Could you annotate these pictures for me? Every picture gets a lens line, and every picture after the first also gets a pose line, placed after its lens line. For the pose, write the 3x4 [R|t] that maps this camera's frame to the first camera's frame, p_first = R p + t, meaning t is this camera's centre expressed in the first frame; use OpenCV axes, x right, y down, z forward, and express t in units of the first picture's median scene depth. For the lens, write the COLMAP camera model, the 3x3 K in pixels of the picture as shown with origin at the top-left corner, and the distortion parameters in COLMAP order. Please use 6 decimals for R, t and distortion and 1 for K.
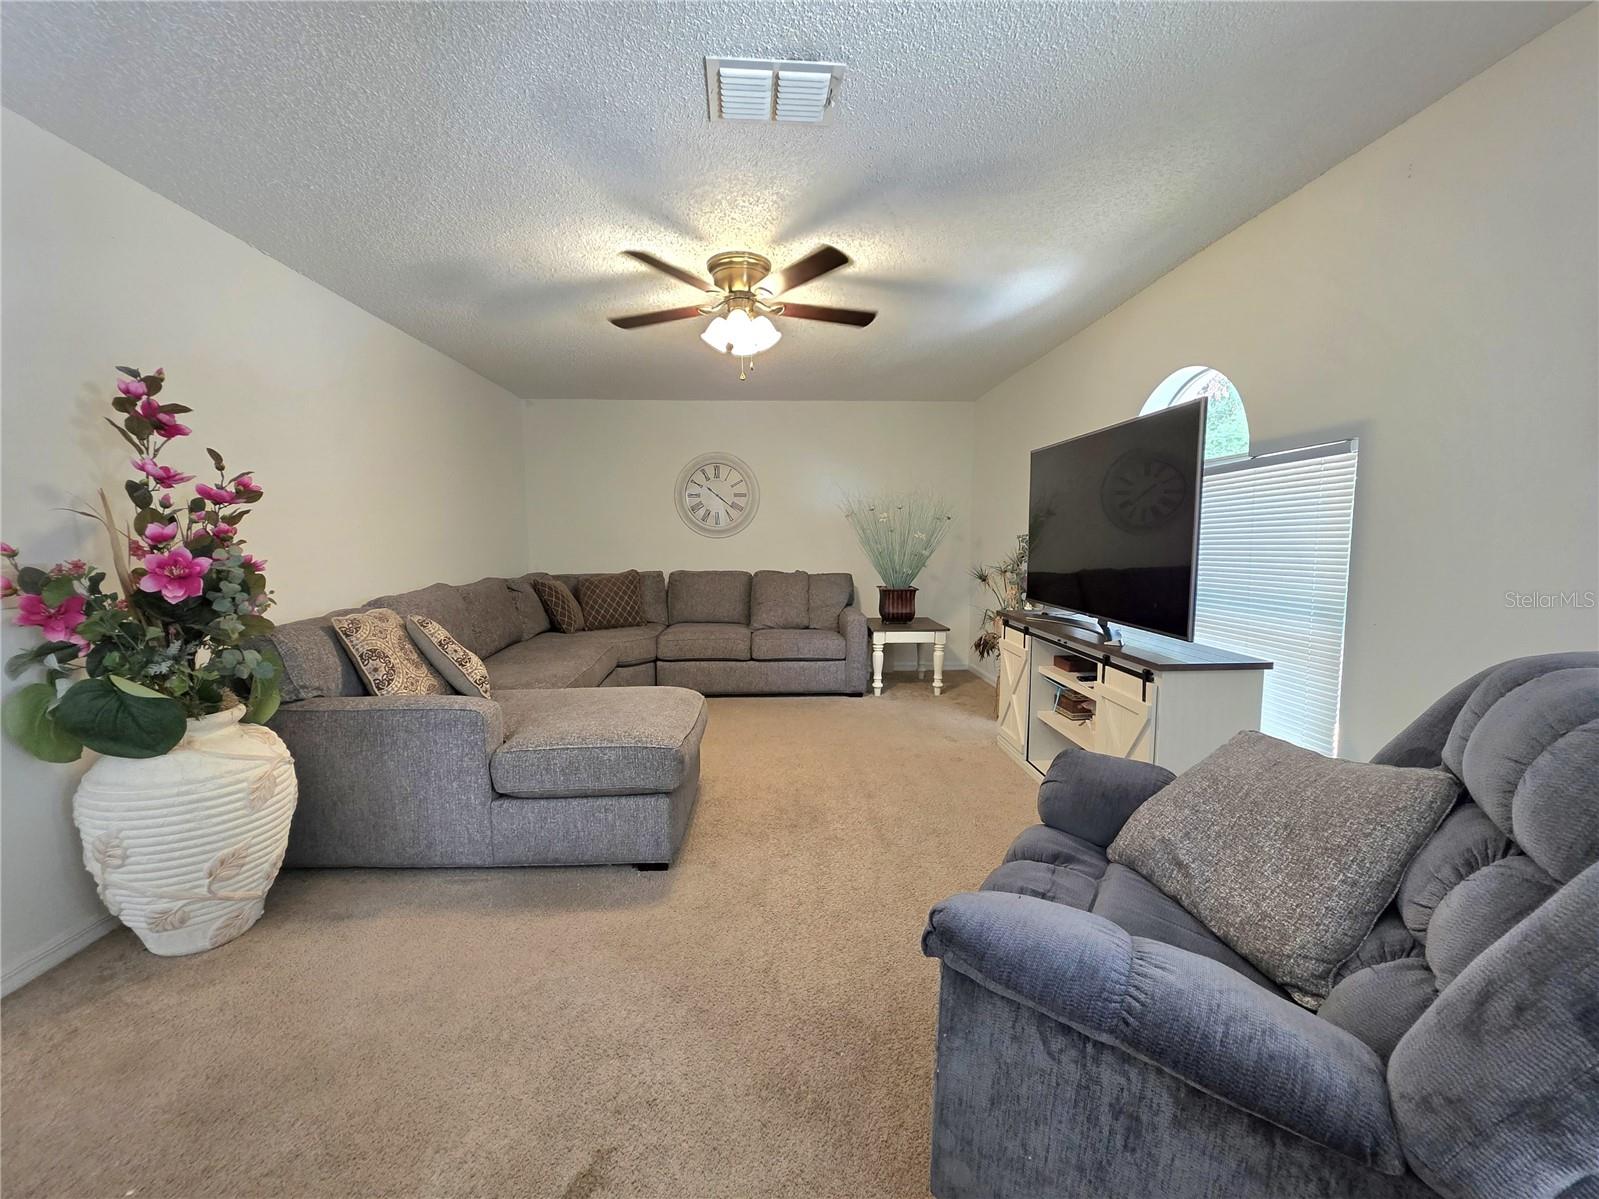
lens RADIAL K [[642.4, 0, 788.3], [0, 642.4, 596.3], [0, 0, 1]] dist [0.002481, 0.000111]
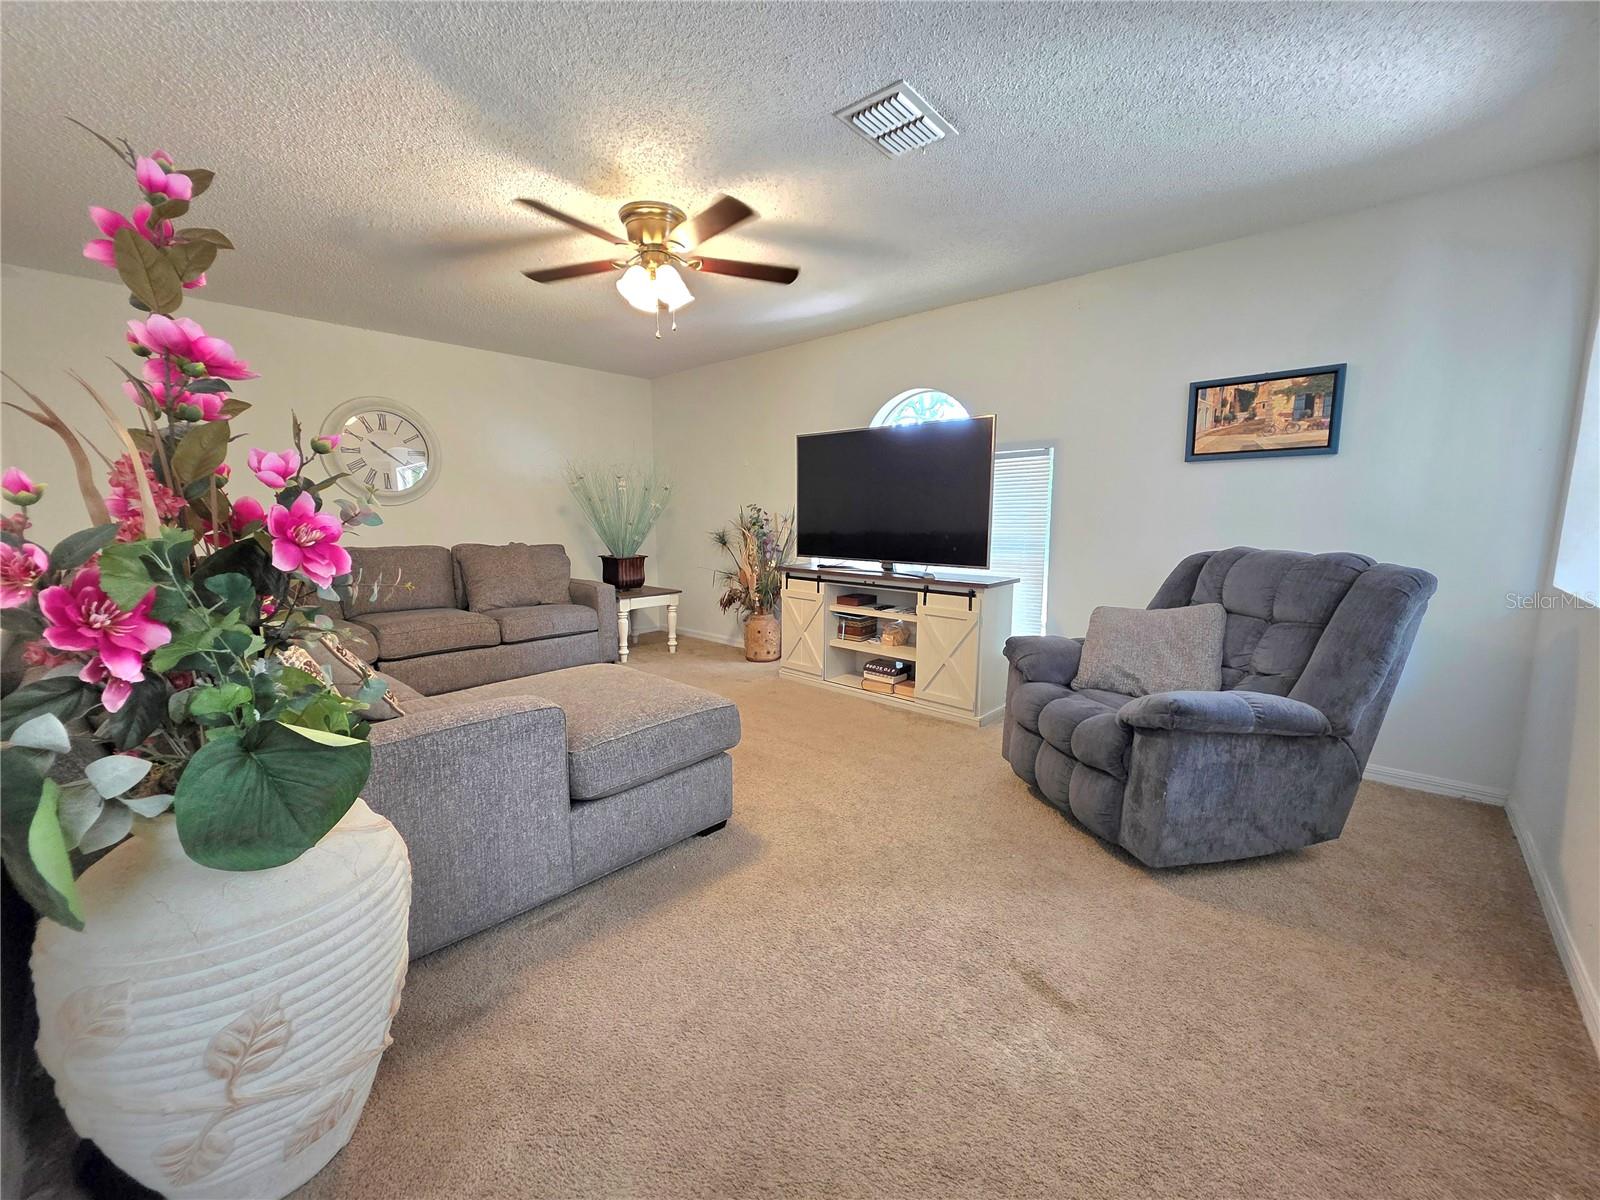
lens RADIAL K [[642.8, 0, 770.9], [0, 642.8, 597.4], [0, 0, 1]] dist [0.002481, 0.000111]
pose [[0.716564, -0.088200, 0.691922, -0.529828], [0.062005, 0.996101, 0.062761, 0.003752], [-0.694760, -0.002070, 0.719239, 0.143609]]
